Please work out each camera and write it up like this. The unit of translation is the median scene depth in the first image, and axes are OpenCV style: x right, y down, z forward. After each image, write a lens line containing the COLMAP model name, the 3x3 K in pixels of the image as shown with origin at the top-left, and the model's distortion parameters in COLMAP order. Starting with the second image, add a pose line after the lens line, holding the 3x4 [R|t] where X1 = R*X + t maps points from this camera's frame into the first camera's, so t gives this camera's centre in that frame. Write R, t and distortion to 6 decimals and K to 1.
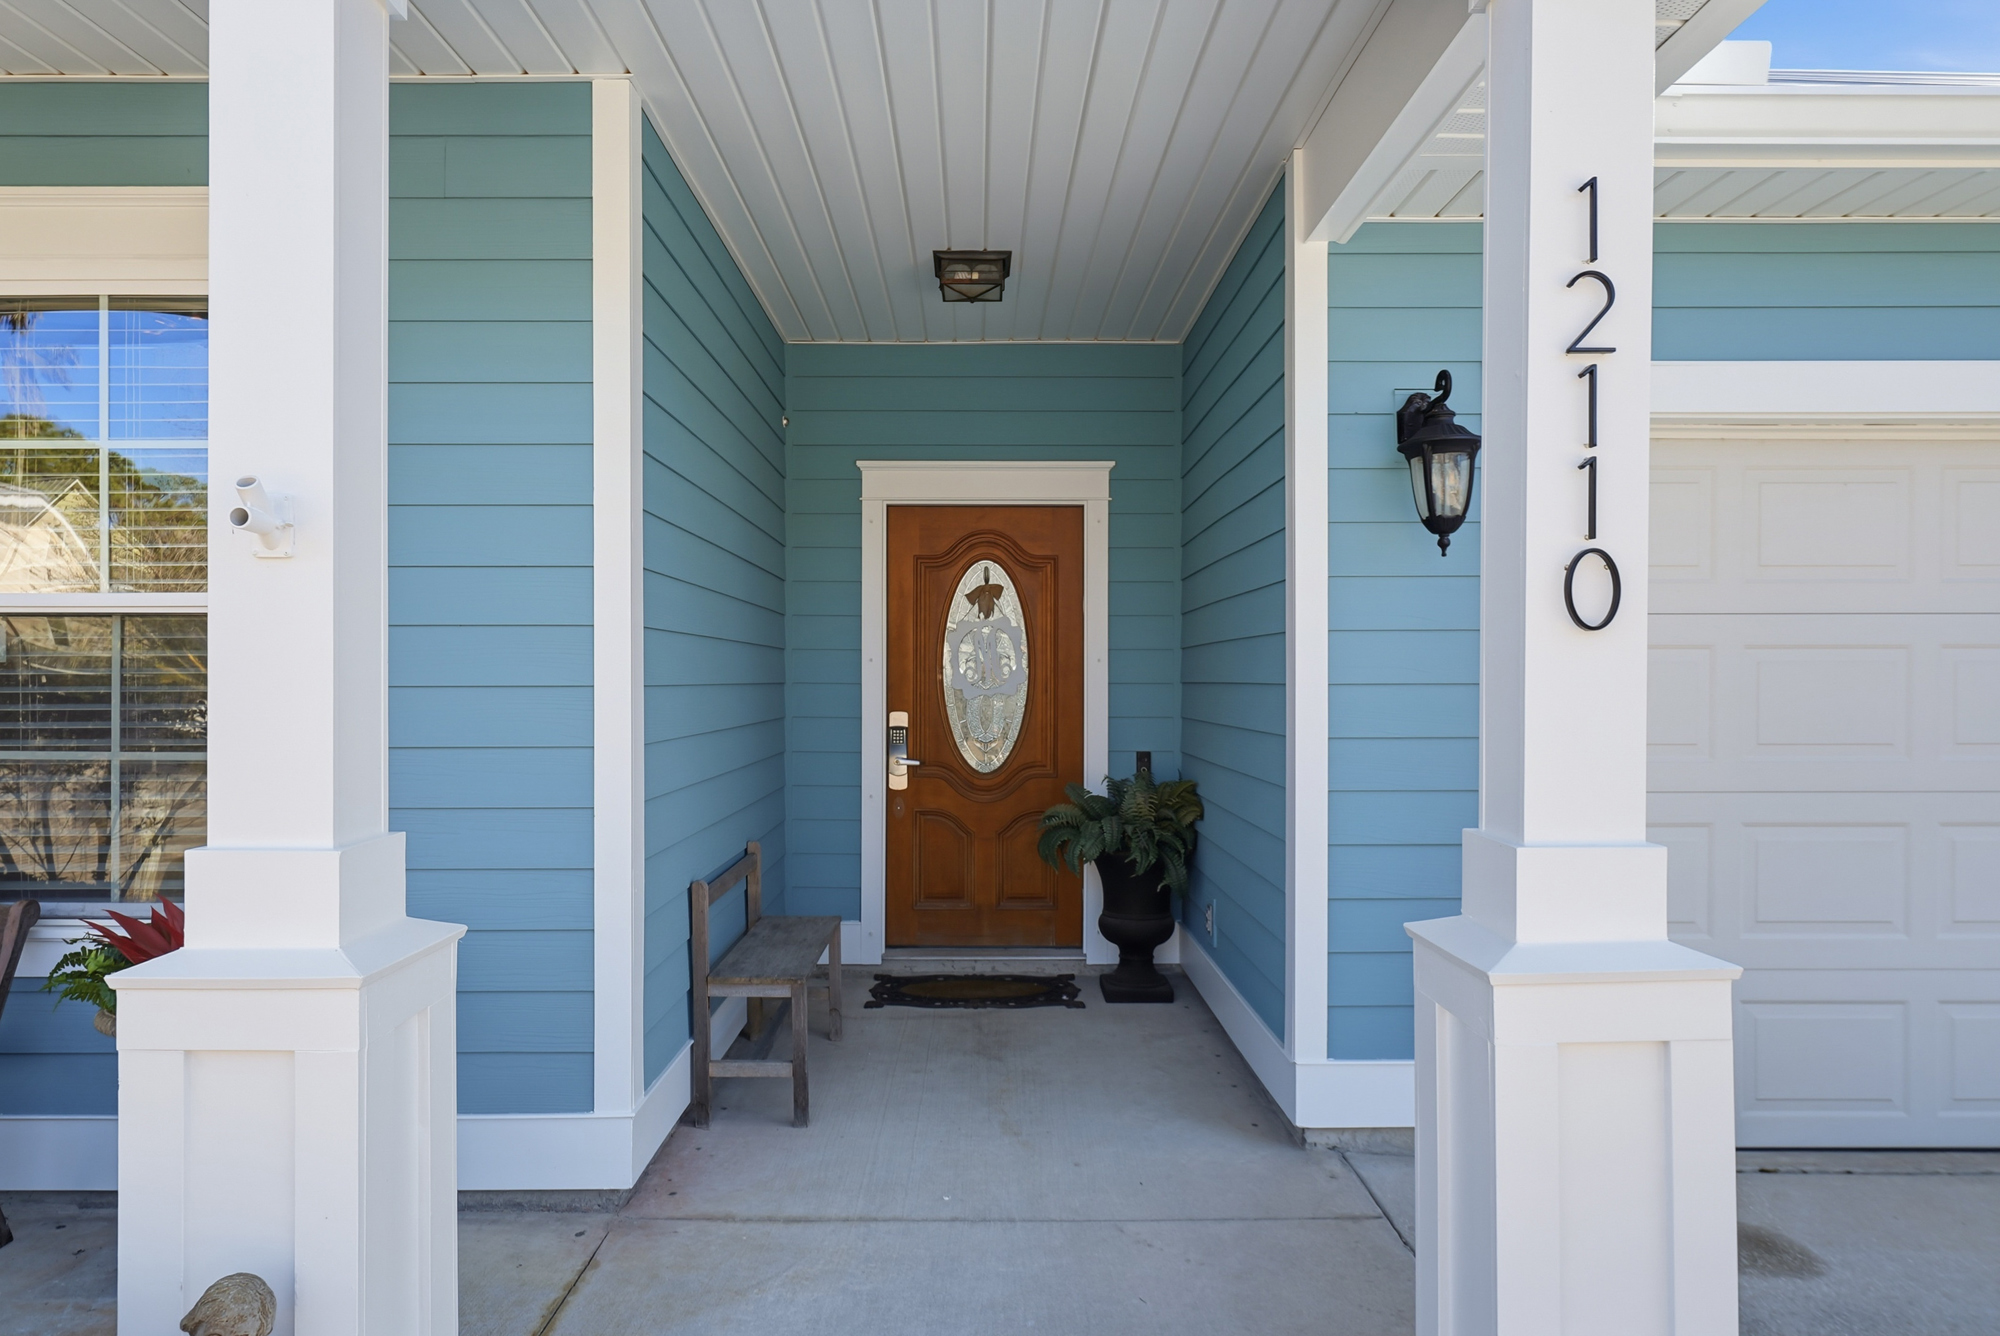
lens RADIAL K [[1219.2, 0, 974.9], [0, 1219.2, 668.5], [0, 0, 1]] dist [0.000998, -0.000757]
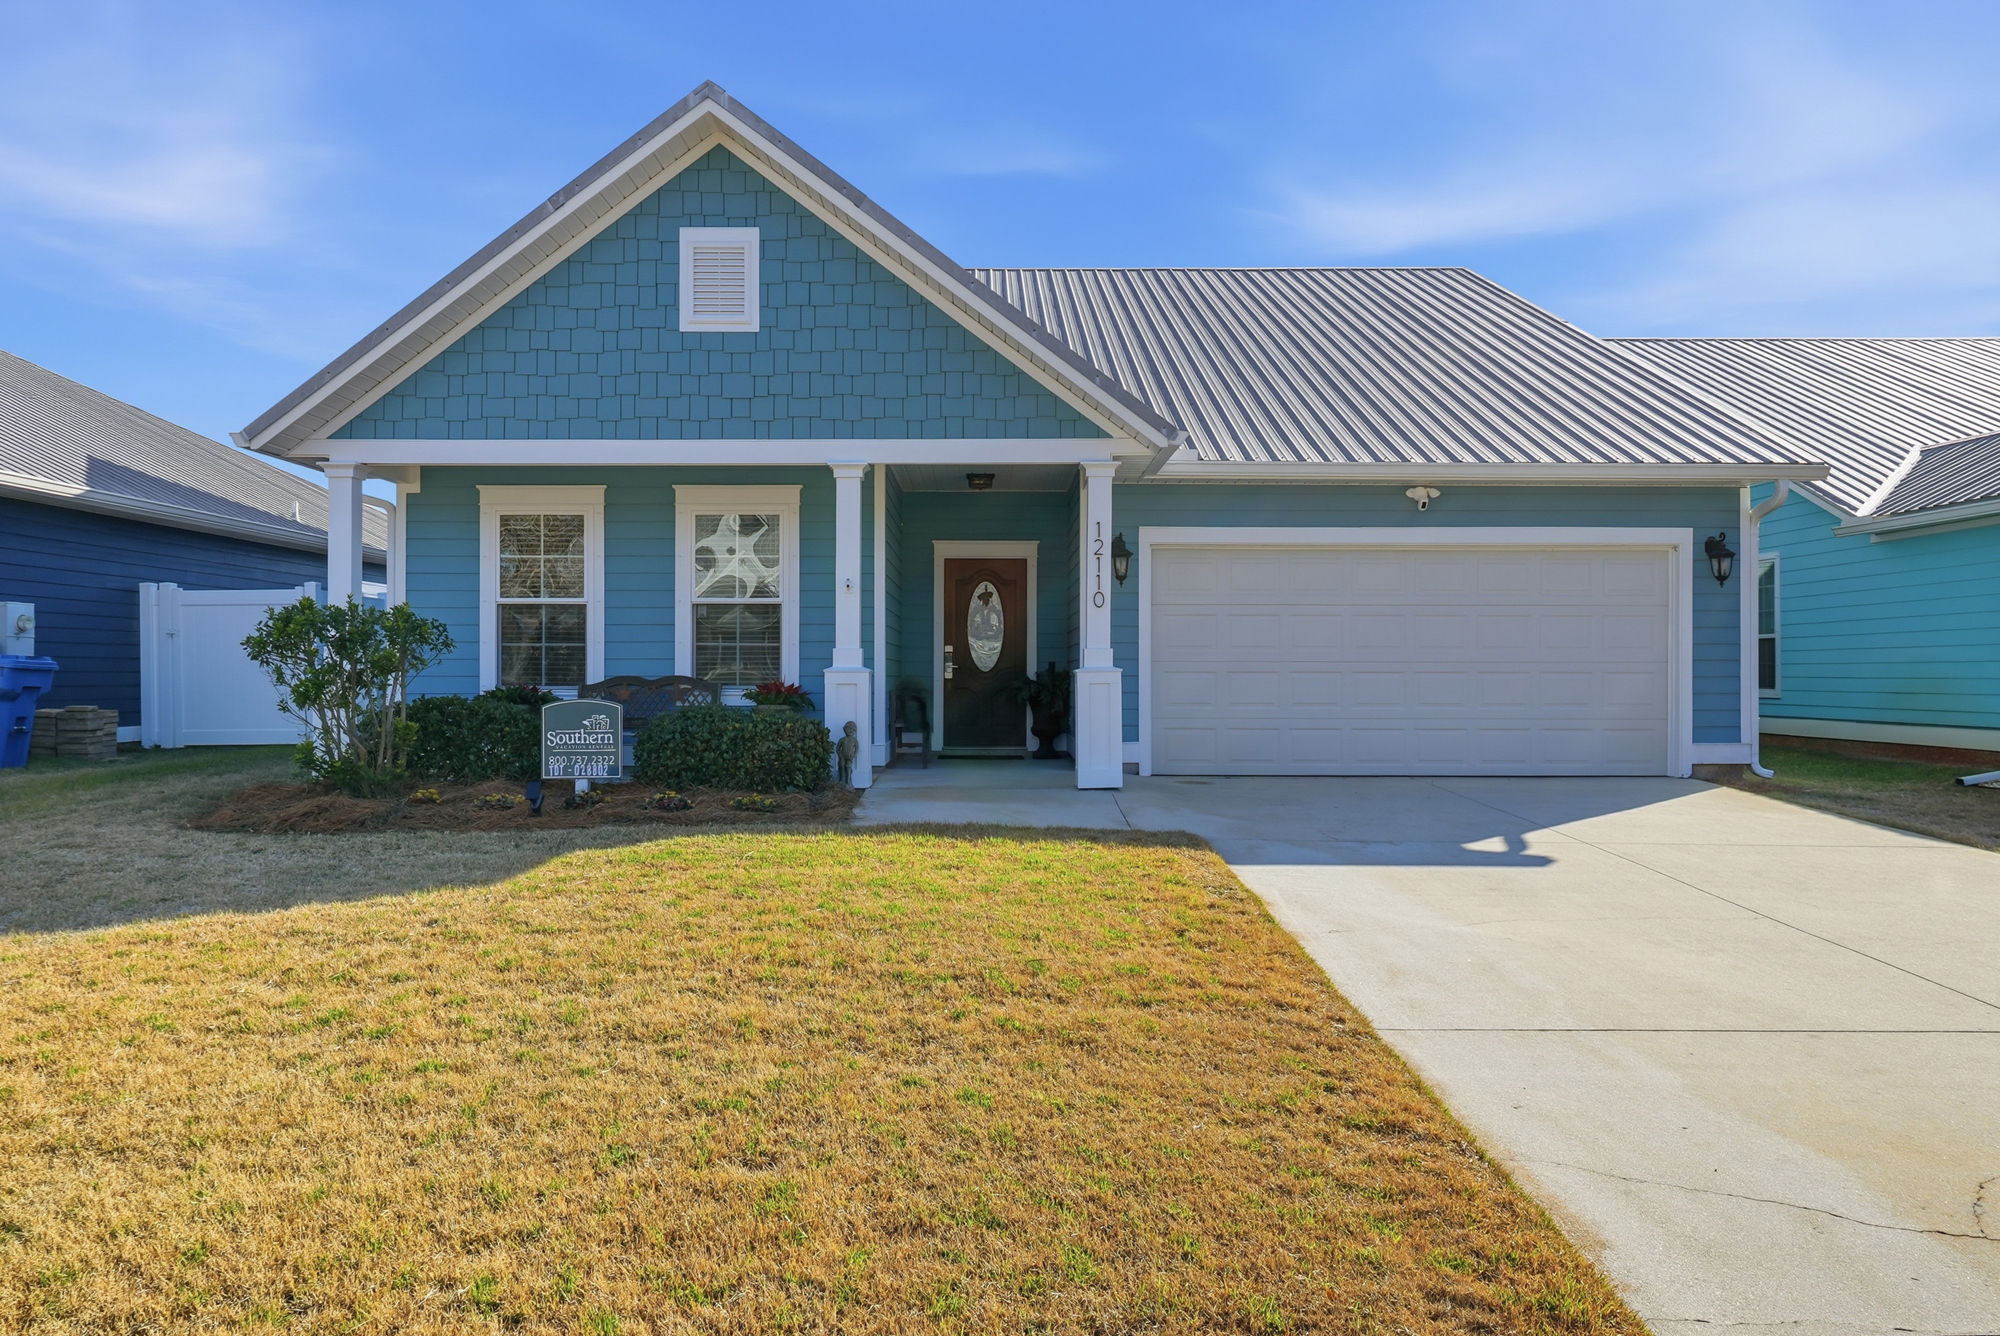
lens RADIAL K [[1310.3, 0, 983.5], [0, 1310.3, 670.6], [0, 0, 1]] dist [0.003427, -0.002184]
pose [[0.999995, 0.002789, 0.001240, 0.001692], [-0.002794, 0.999985, 0.004721, 0.078665], [-0.001226, -0.004724, 0.999988, -1.694975]]
